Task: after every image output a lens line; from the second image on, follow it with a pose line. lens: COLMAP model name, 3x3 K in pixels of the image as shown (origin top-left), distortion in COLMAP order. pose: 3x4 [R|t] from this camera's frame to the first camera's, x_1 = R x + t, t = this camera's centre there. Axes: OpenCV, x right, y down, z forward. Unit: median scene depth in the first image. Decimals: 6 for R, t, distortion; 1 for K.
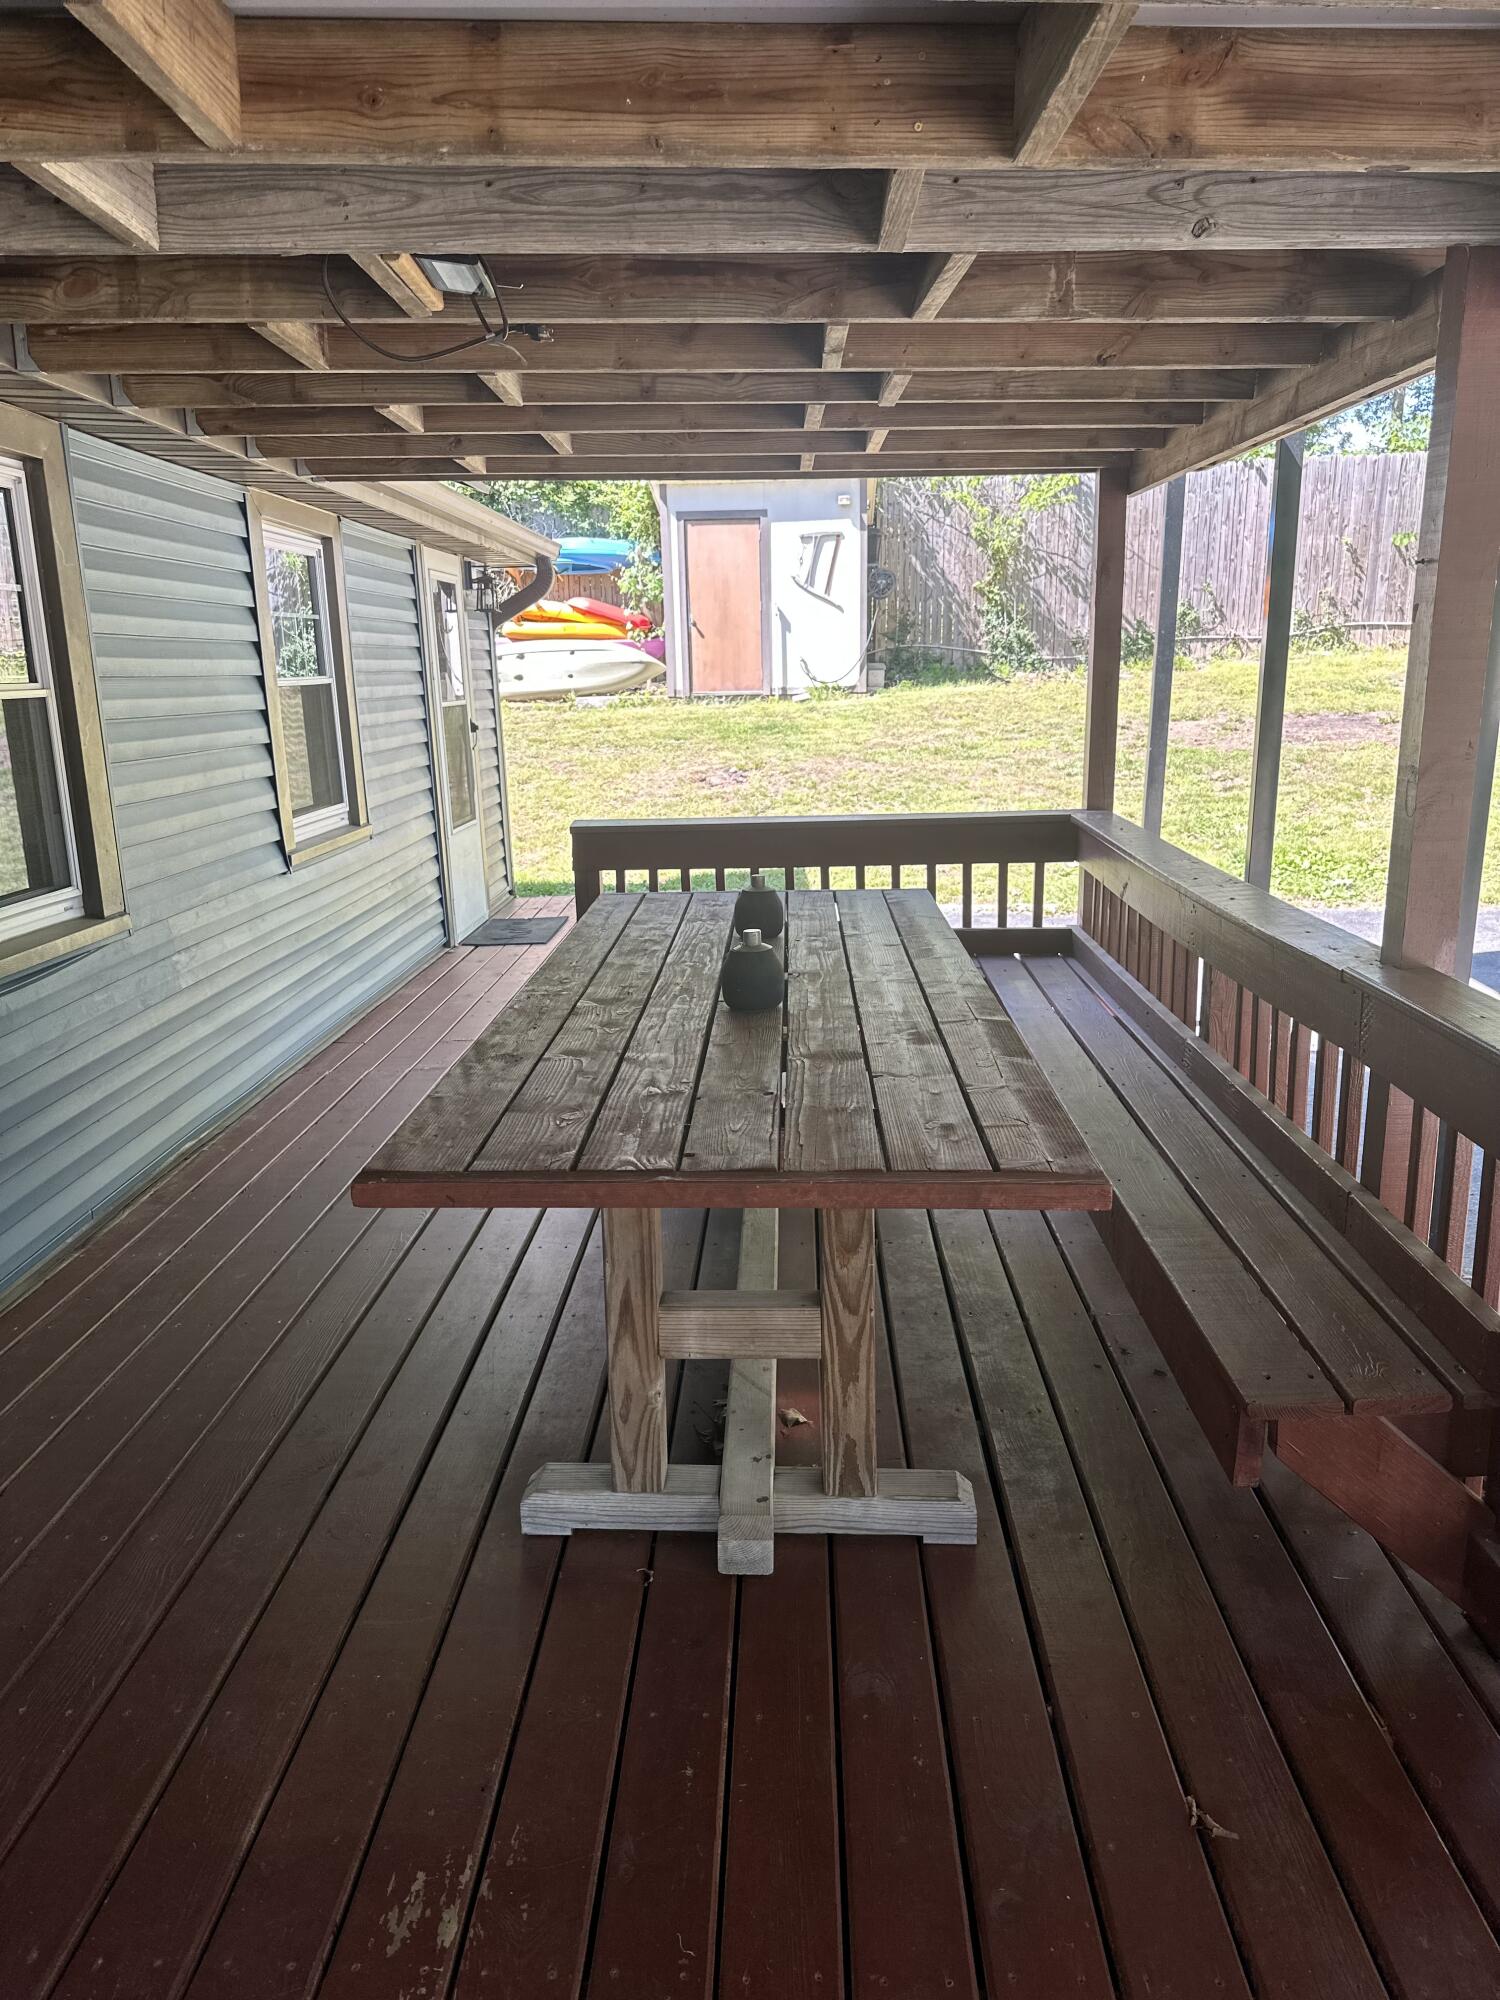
lens RADIAL K [[1411.2, 0, 747.5], [0, 1411.2, 1095.6], [0, 0, 1]] dist [0.047694, -0.047696]
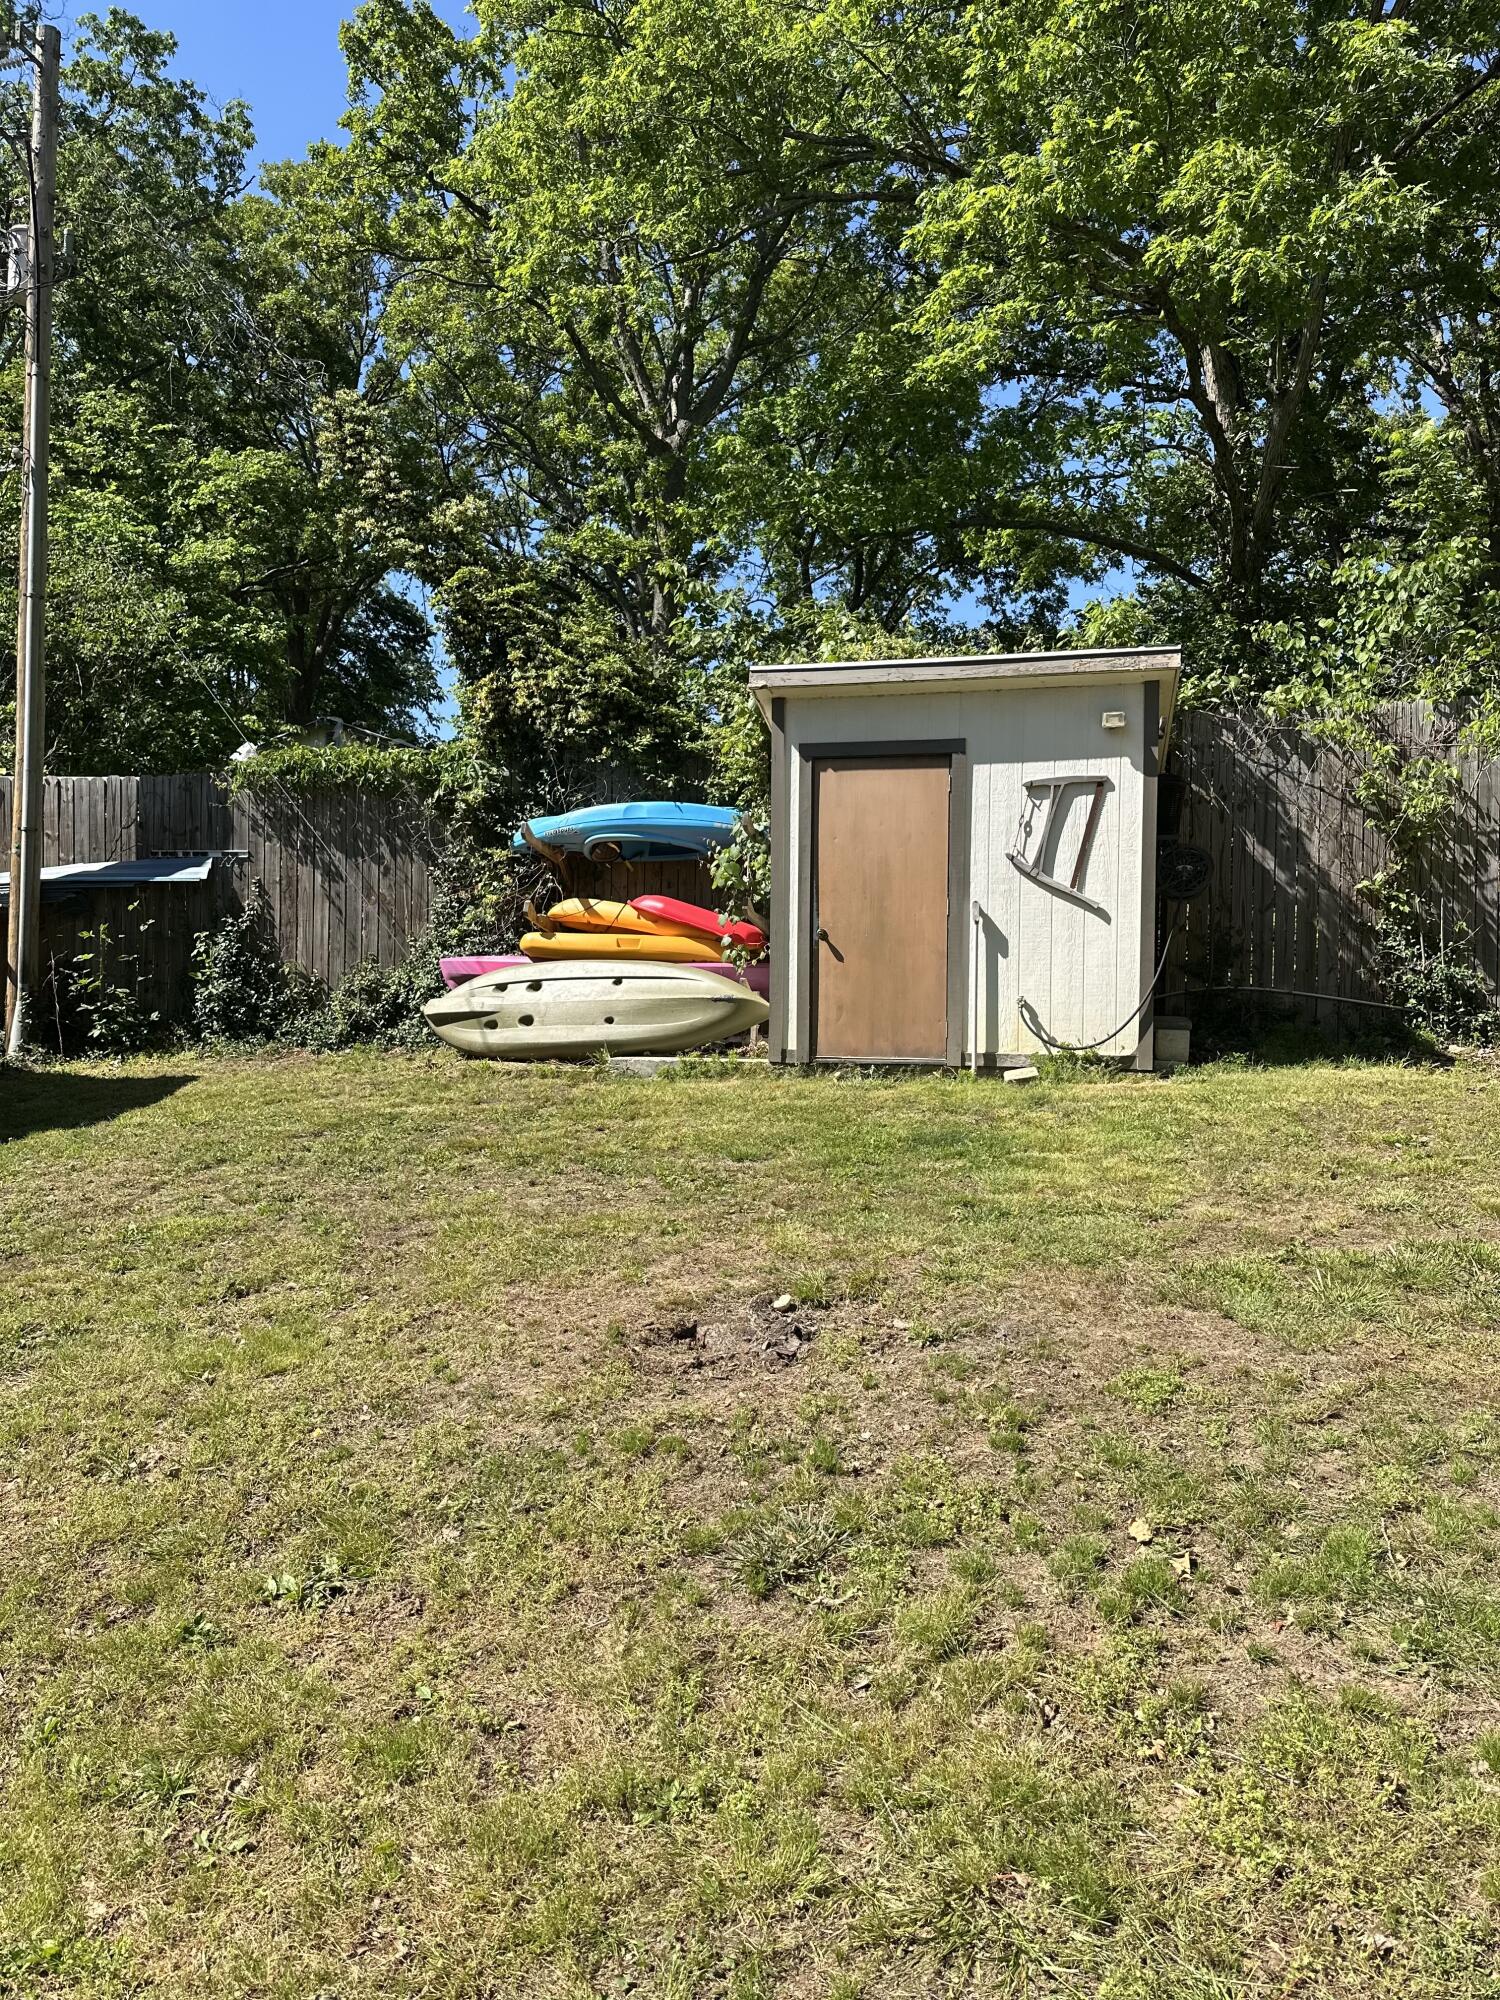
lens RADIAL K [[1411.2, 0, 760.3], [0, 1411.2, 1012.6], [0, 0, 1]] dist [0.047694, -0.047696]
pose [[0.985238, 0.034277, -0.167722, 0.029632], [-0.081605, 0.955306, -0.284131, -0.149139], [0.150487, 0.293623, 0.944002, 0.494785]]
